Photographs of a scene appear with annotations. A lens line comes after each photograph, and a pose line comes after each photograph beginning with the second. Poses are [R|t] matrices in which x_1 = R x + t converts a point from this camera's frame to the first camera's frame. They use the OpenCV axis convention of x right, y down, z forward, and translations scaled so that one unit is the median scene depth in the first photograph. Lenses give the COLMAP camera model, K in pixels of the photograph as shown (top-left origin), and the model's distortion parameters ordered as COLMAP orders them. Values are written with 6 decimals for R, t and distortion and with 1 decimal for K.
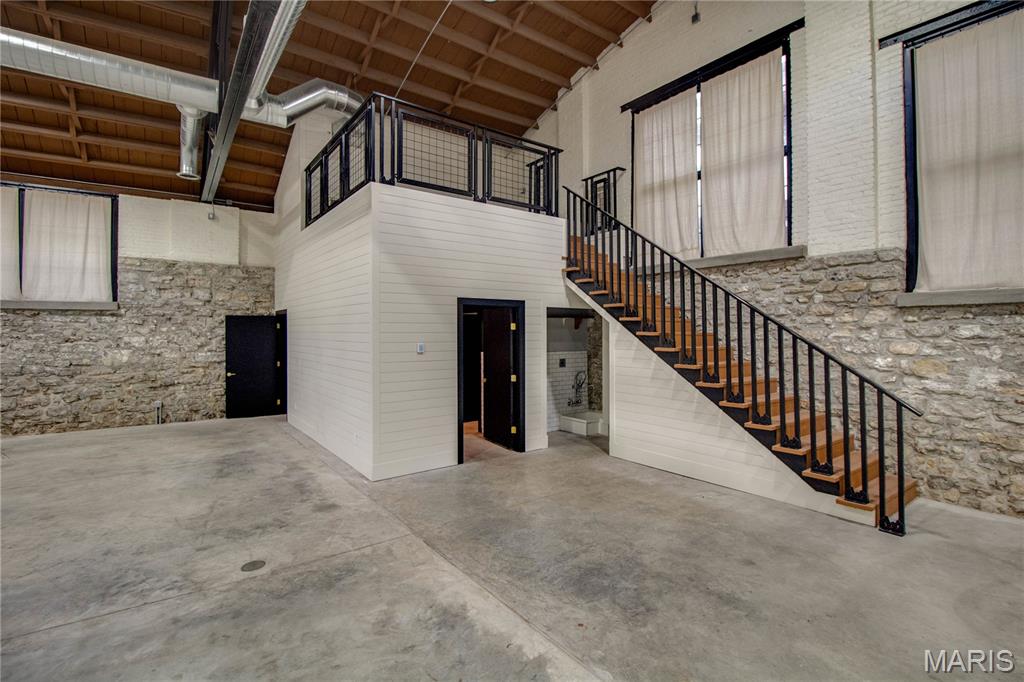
lens RADIAL K [[484.0, 0, 529.7], [0, 484.0, 325.8], [0, 0, 1]] dist [-0.007407, -0.009101]
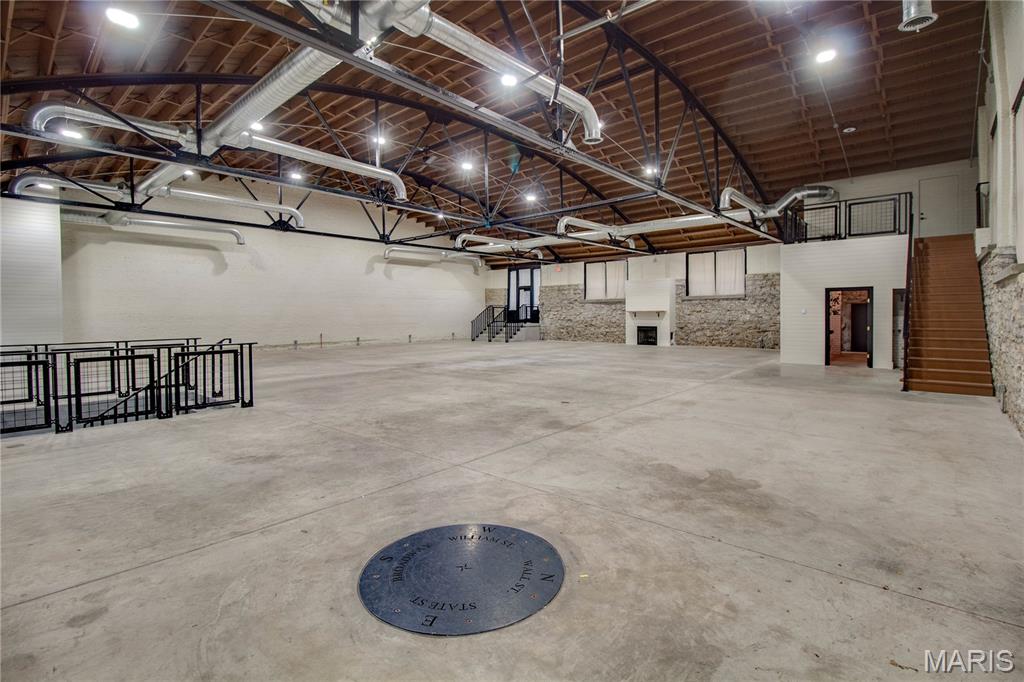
lens RADIAL K [[484.0, 0, 508.3], [0, 484.0, 315.5], [0, 0, 1]] dist [-0.007407, -0.009101]
pose [[0.182469, 0.004937, -0.983199, 1.769746], [0.016352, 0.999834, 0.008055, 0.023894], [0.983076, -0.017547, 0.182358, -0.804545]]
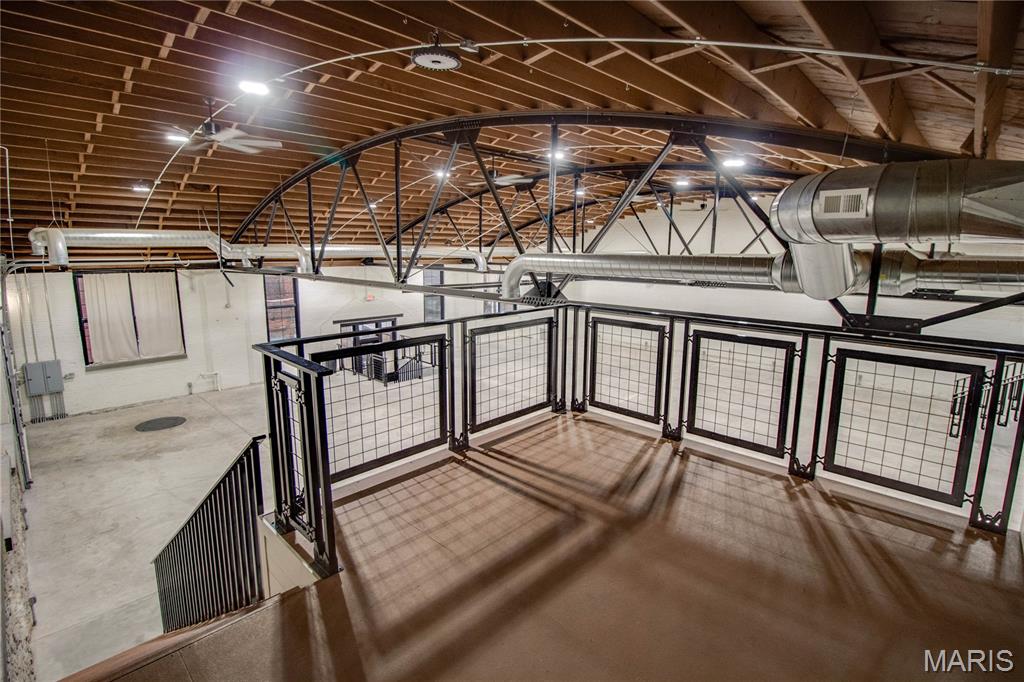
lens RADIAL K [[484.0, 0, 522.3], [0, 484.0, 323.5], [0, 0, 1]] dist [-0.007407, -0.009101]
pose [[-0.987120, 0.018978, -0.158851, -0.099319], [-0.004515, 0.989239, 0.146239, -0.550840], [0.159917, 0.145072, -0.976412, 1.735240]]
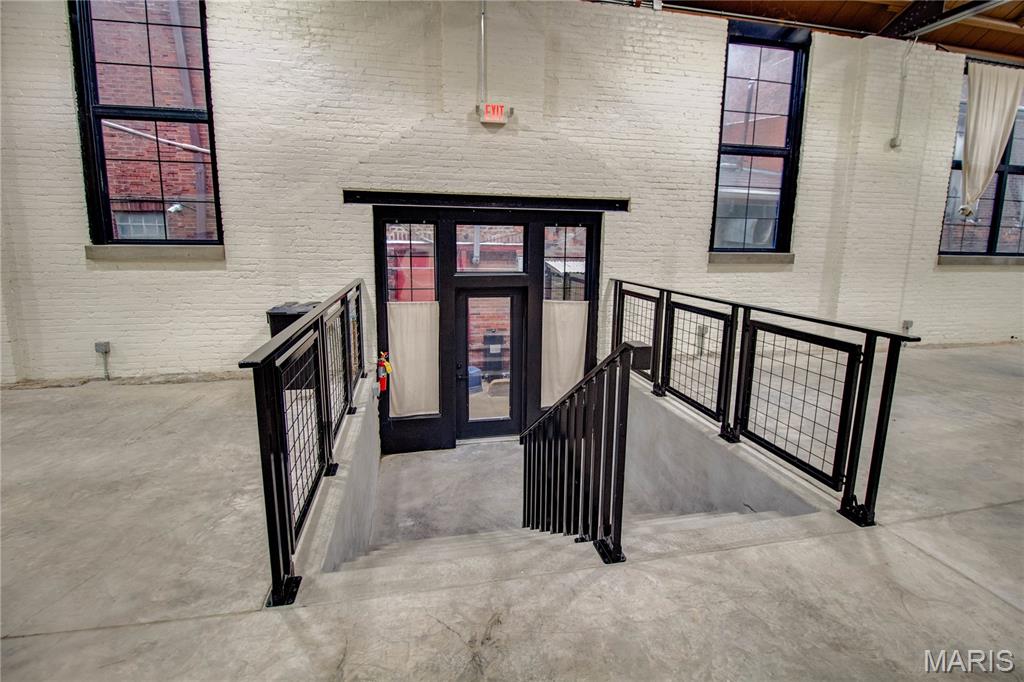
lens RADIAL K [[484.0, 0, 518.9], [0, 484.0, 332.4], [0, 0, 1]] dist [-0.007407, -0.009101]
pose [[-0.905259, -0.085572, 0.416153, -0.017962], [-0.014771, 0.985253, 0.170462, 0.033565], [-0.424603, 0.148166, -0.893173, -1.073137]]
